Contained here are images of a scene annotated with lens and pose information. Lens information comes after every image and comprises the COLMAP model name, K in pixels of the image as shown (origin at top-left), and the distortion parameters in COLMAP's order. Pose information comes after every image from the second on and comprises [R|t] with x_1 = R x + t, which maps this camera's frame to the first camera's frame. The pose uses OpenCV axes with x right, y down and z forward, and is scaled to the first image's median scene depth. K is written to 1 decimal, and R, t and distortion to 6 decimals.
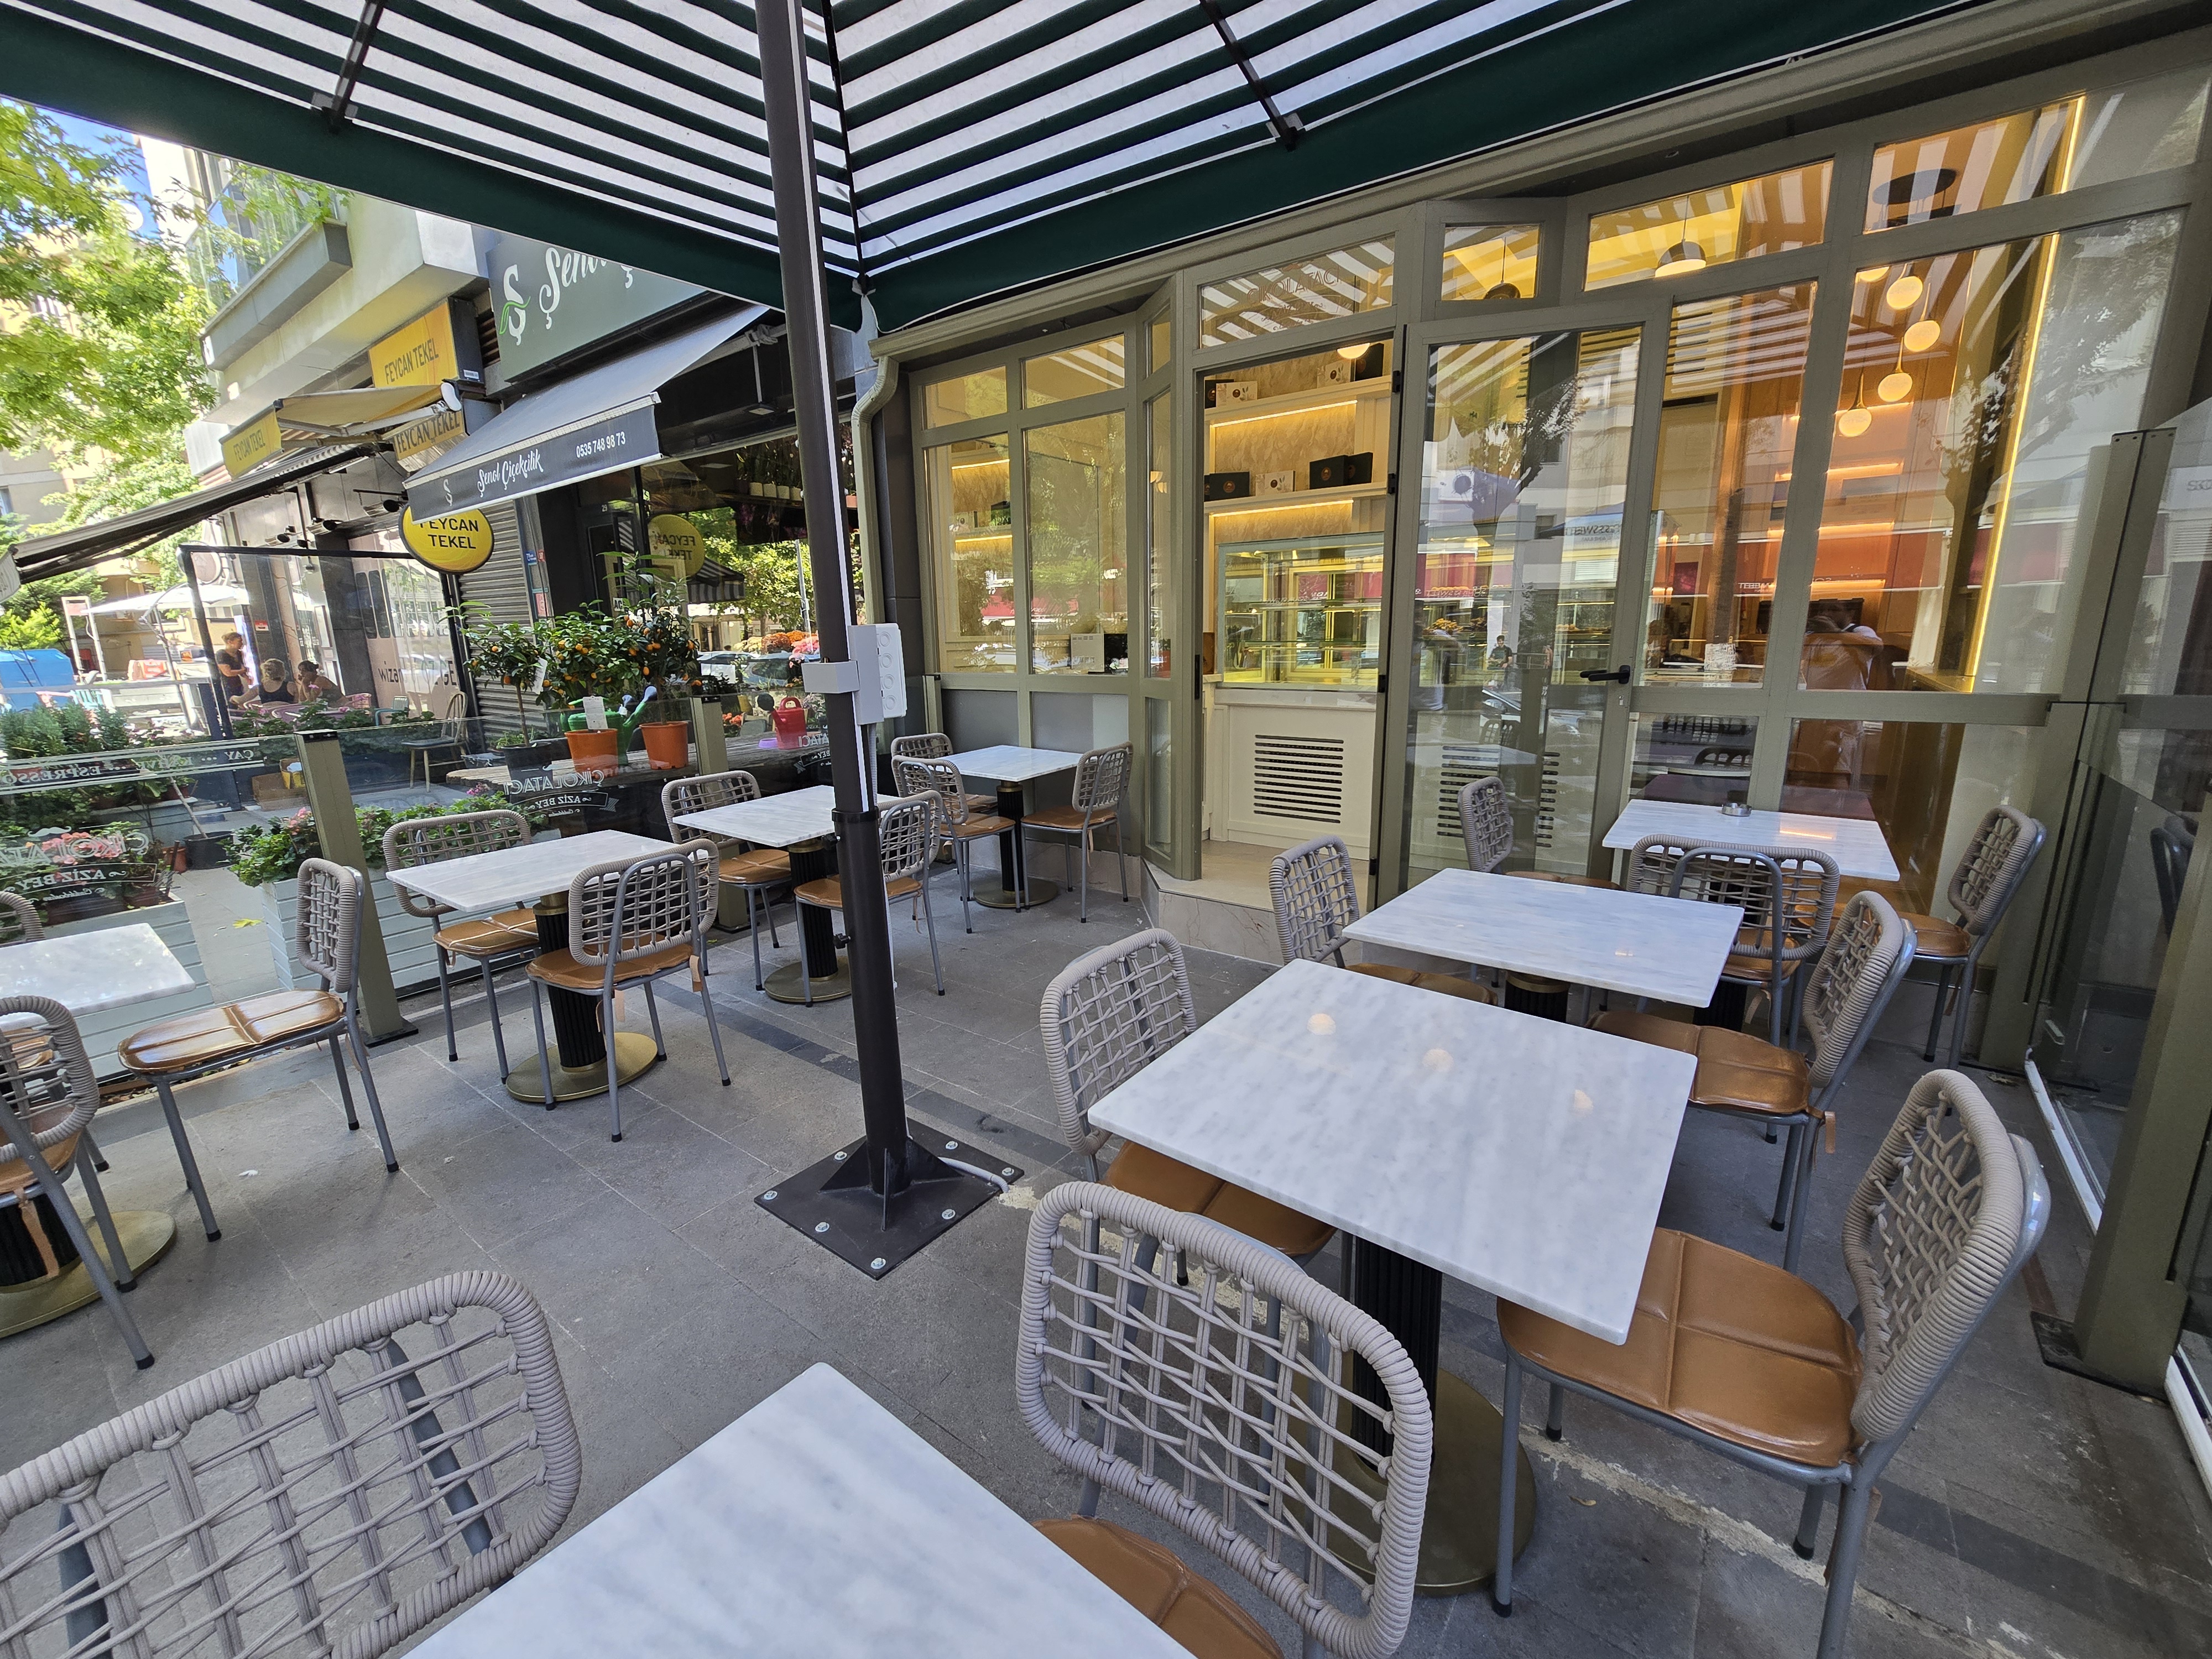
lens RADIAL K [[906.5, 0, 1104.6], [0, 906.5, 831.8], [0, 0, 1]] dist [-0.008717, 0.002248]
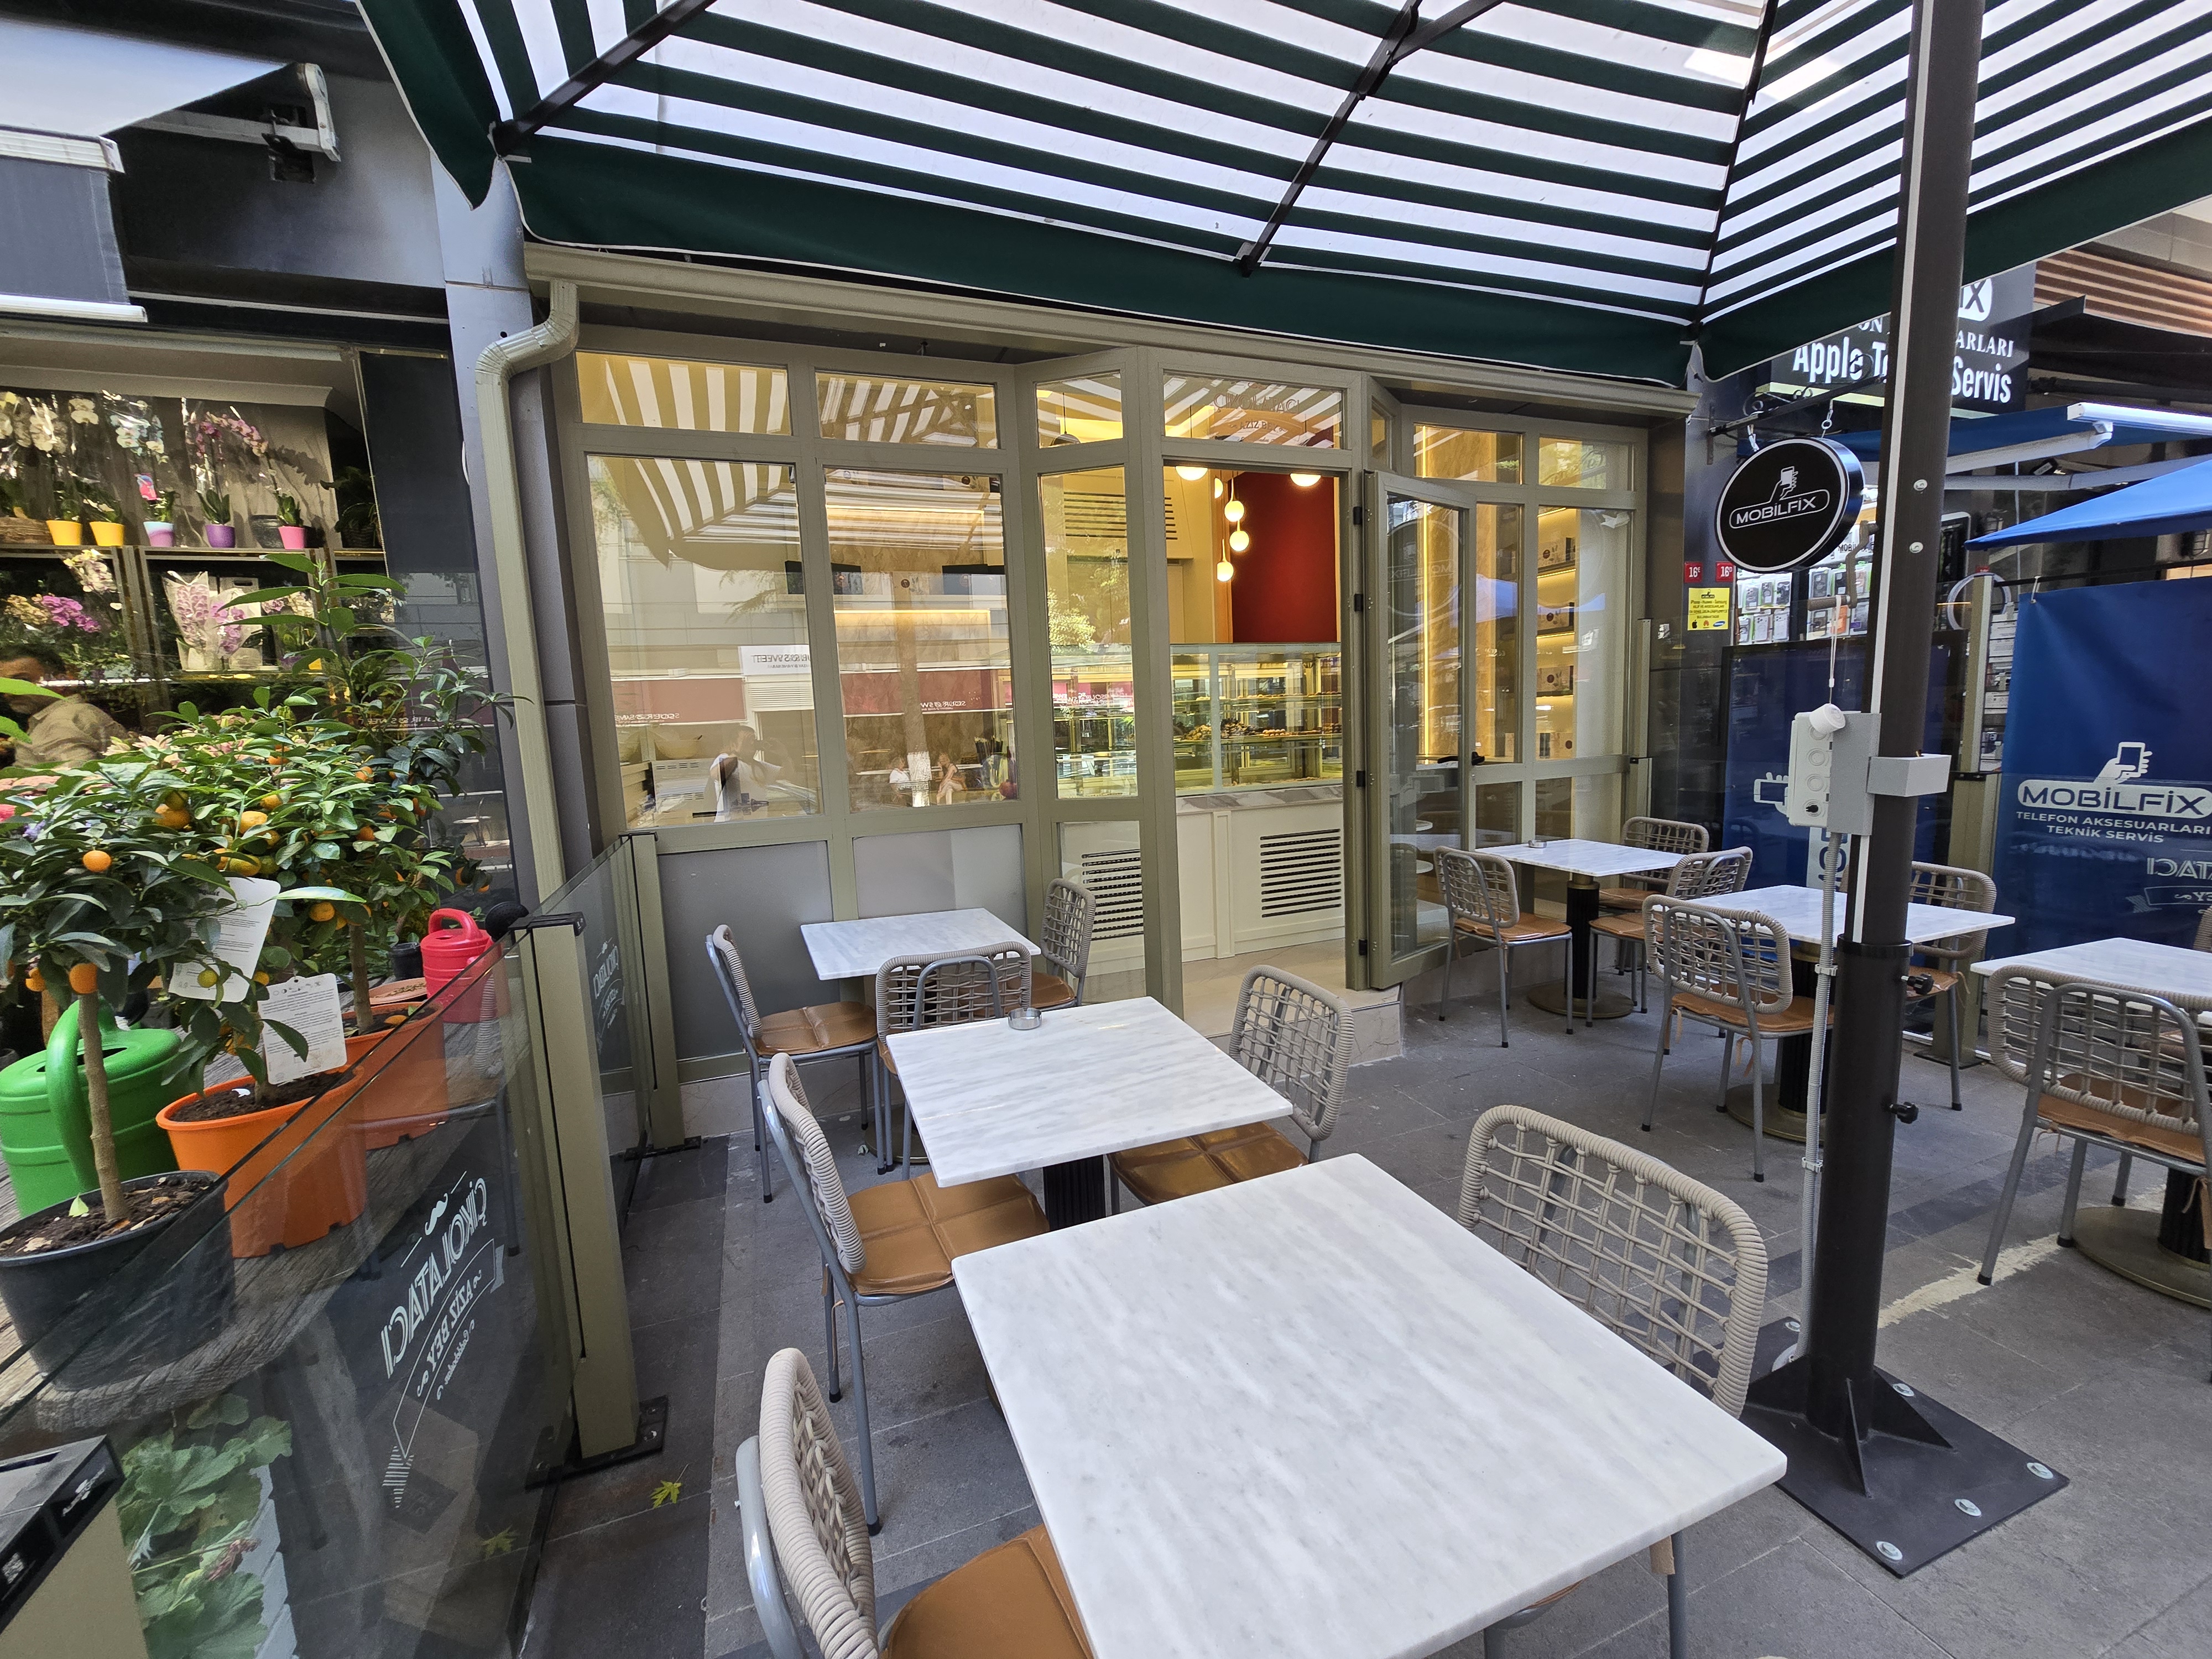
lens RADIAL K [[906.5, 0, 1104.6], [0, 906.5, 831.8], [0, 0, 1]] dist [-0.008717, 0.002248]
pose [[0.526222, -0.107337, 0.843546, -0.569767], [0.222097, 0.974917, -0.014496, -0.110014], [-0.820831, 0.194977, 0.536862, 0.488879]]
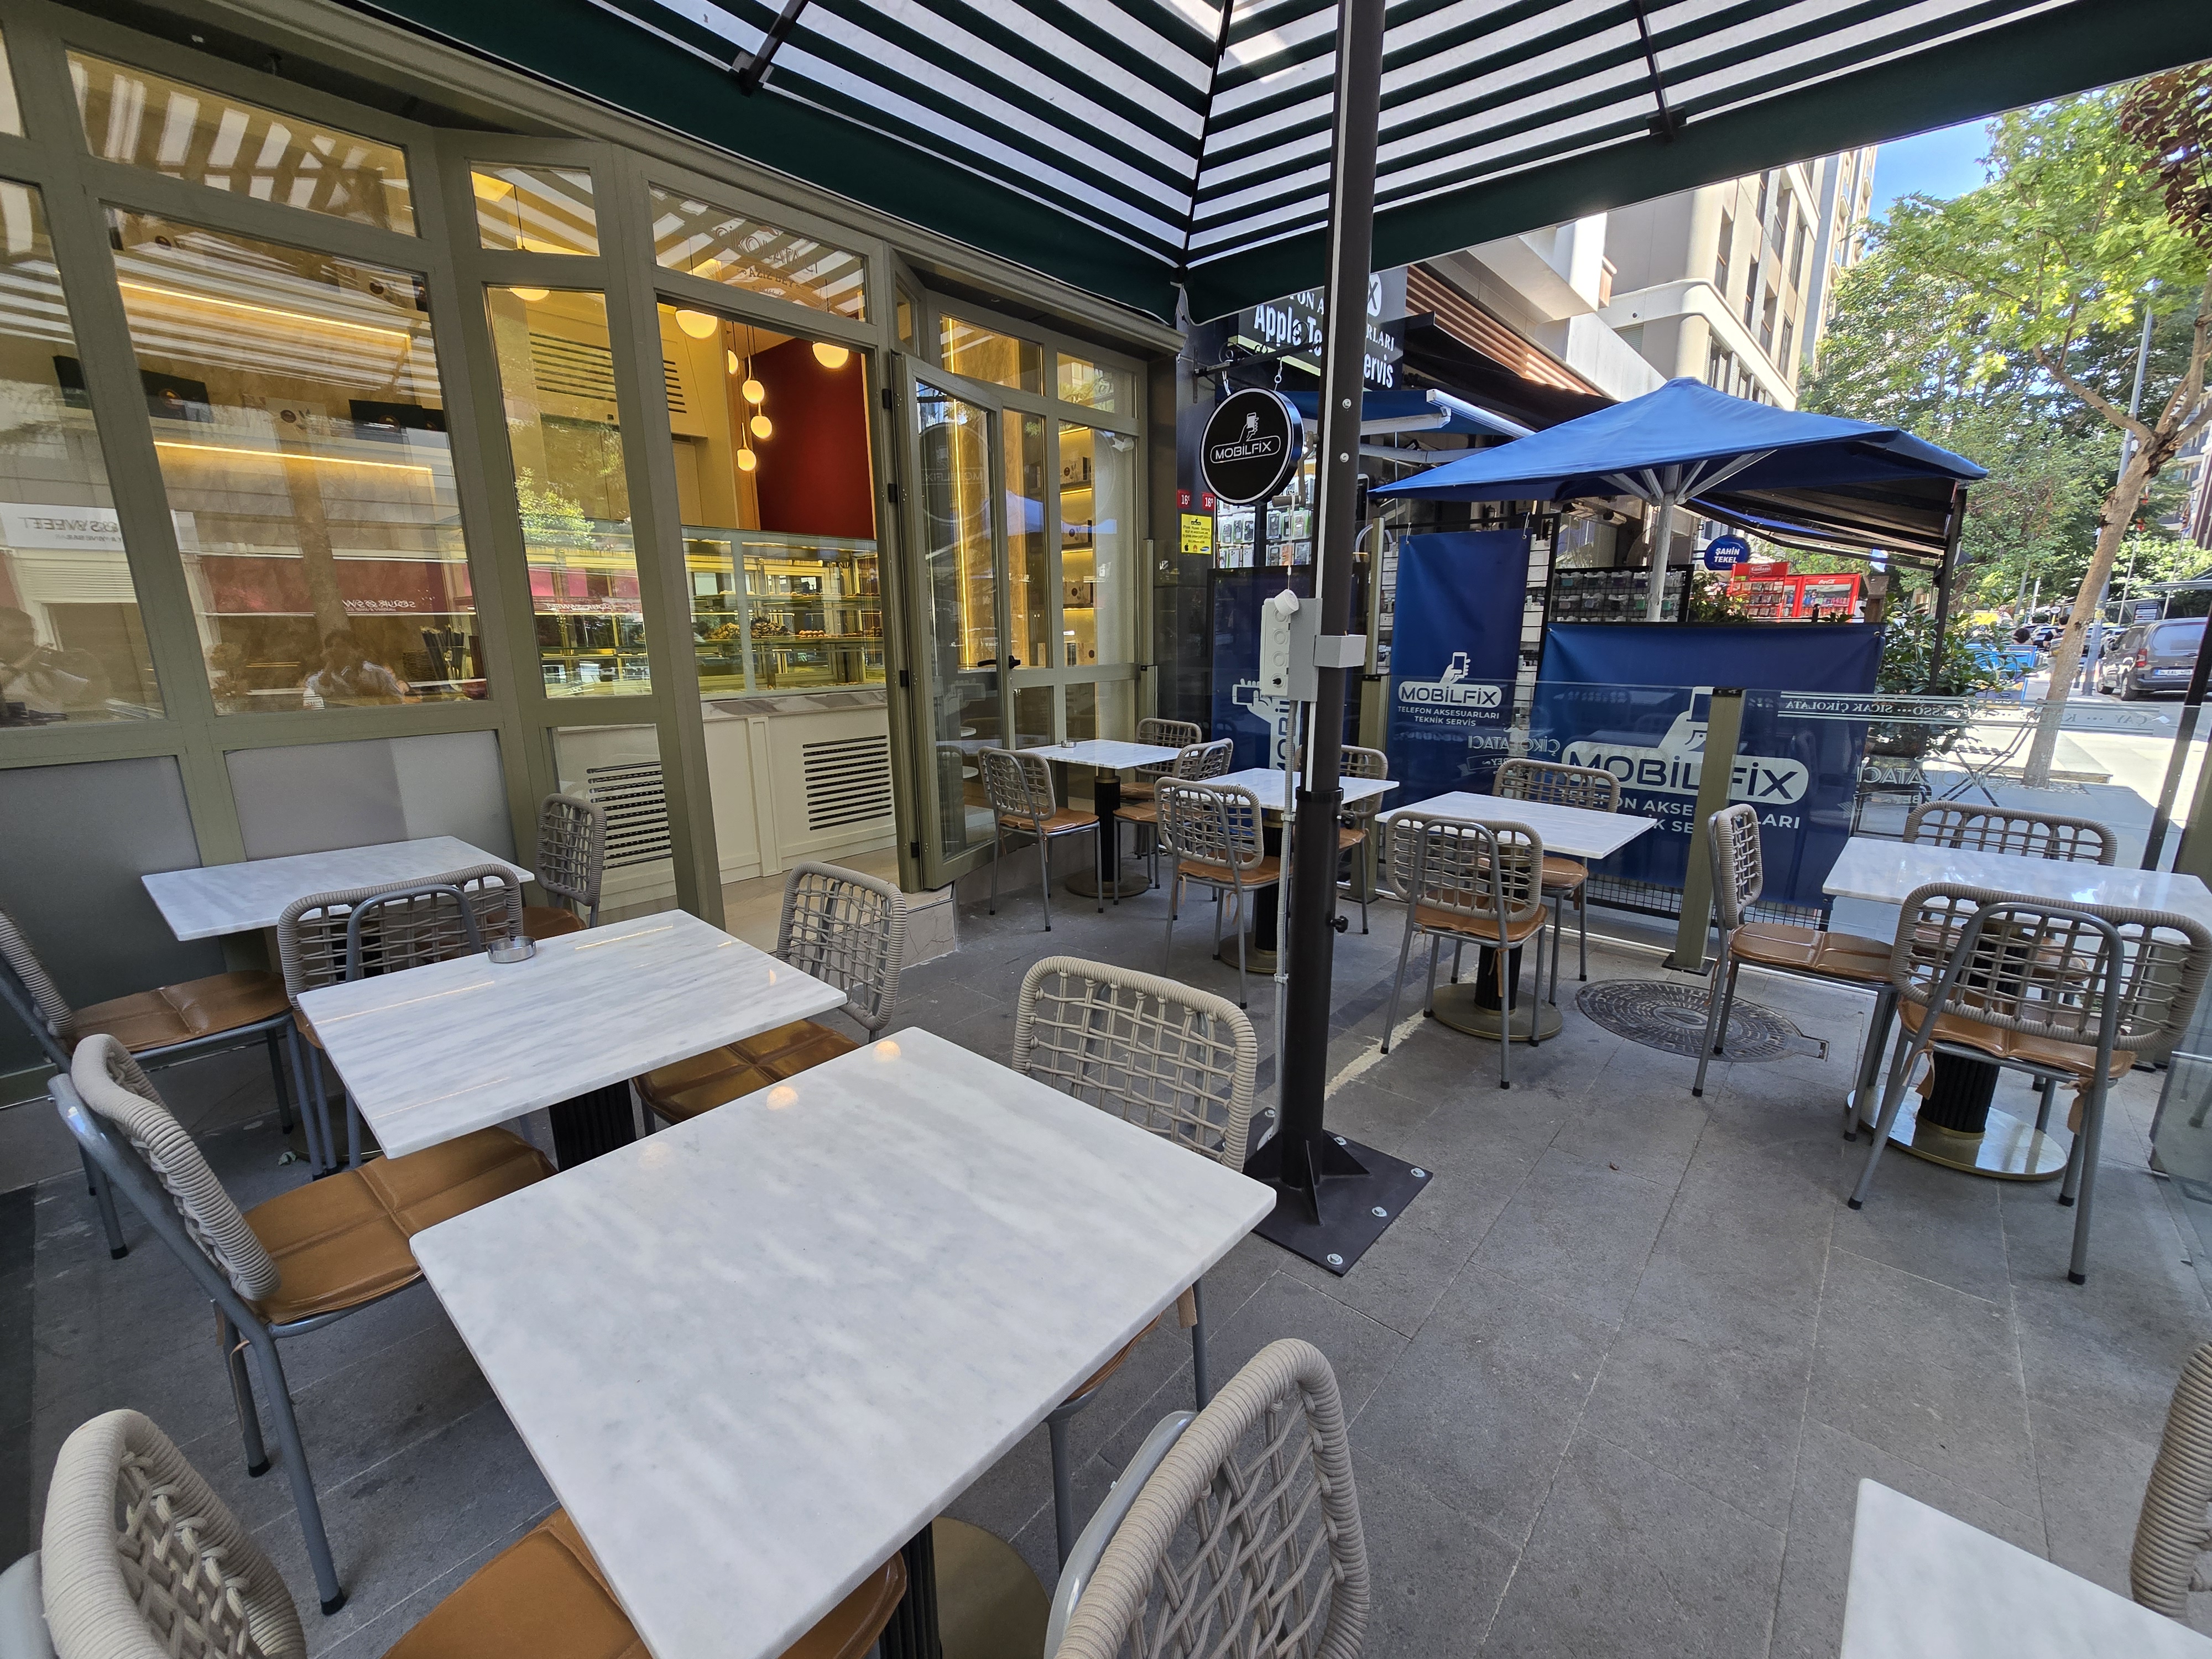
lens RADIAL K [[906.5, 0, 1104.6], [0, 906.5, 831.8], [0, 0, 1]] dist [-0.008717, 0.002248]
pose [[0.068009, -0.198086, 0.977822, -0.553783], [0.233830, 0.955958, 0.177394, -0.087139], [-0.969896, 0.216579, 0.111332, 0.495956]]
